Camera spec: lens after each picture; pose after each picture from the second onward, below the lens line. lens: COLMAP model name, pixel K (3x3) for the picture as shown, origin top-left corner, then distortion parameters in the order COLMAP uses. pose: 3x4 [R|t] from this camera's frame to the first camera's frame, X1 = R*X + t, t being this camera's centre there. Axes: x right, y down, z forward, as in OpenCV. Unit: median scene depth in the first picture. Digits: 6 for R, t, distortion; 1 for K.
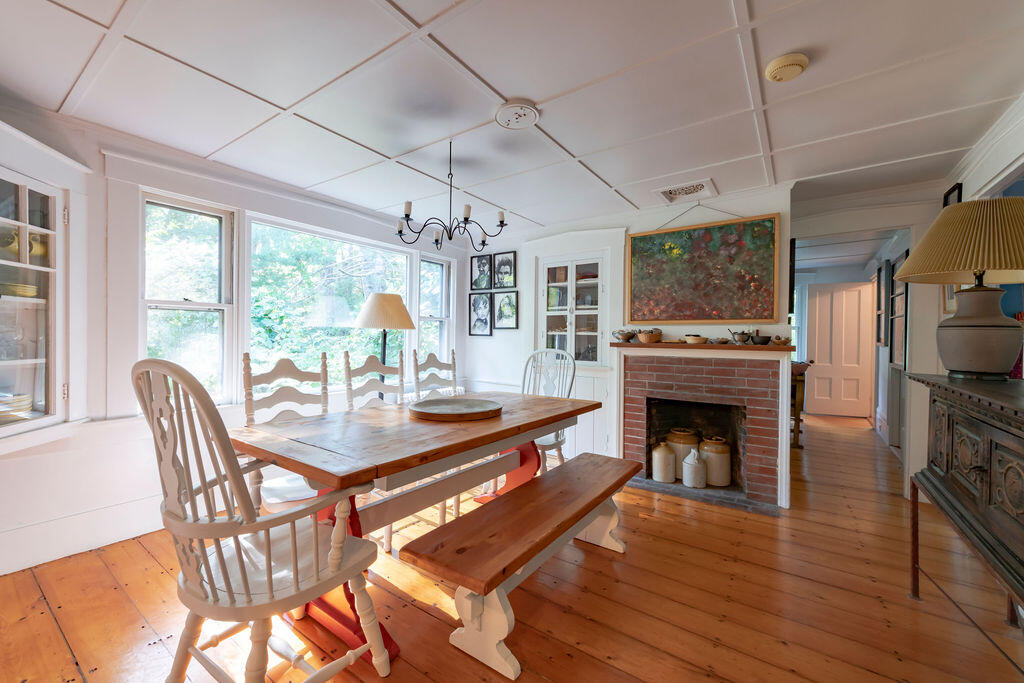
lens RADIAL K [[401.9, 0, 522.2], [0, 401.9, 338.9], [0, 0, 1]] dist [0.003738, 0.000234]
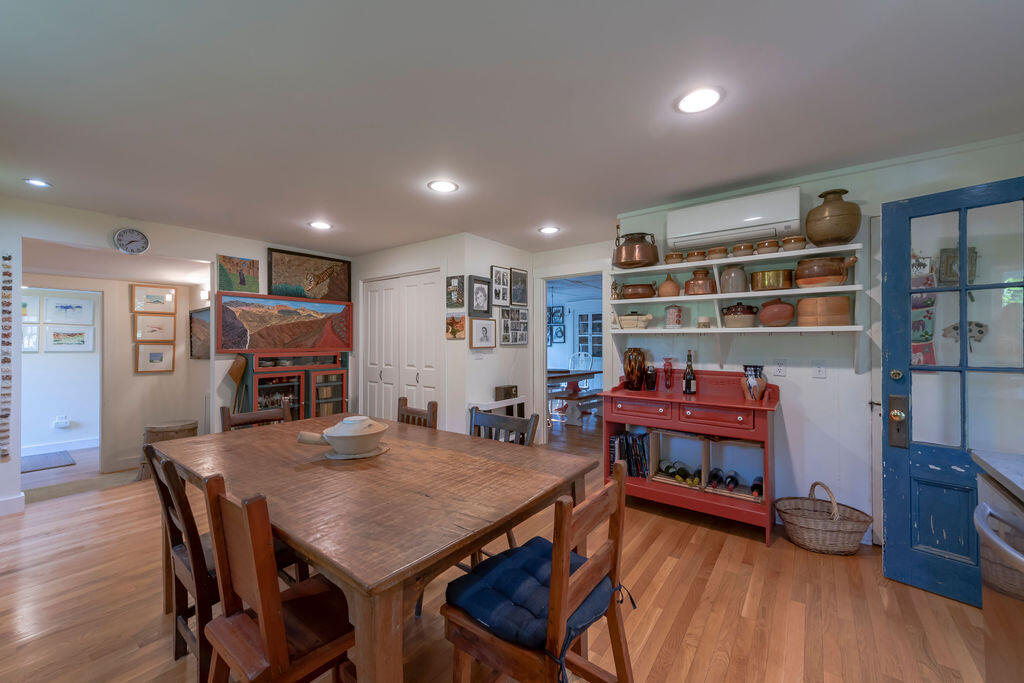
lens RADIAL K [[401.9, 0, 508.6], [0, 401.9, 343.4], [0, 0, 1]] dist [0.003738, 0.000234]
pose [[0.998318, -0.007886, -0.057443, -0.194247], [0.007434, 0.999940, -0.008085, -0.007129], [0.057503, 0.007645, 0.998316, -1.205663]]
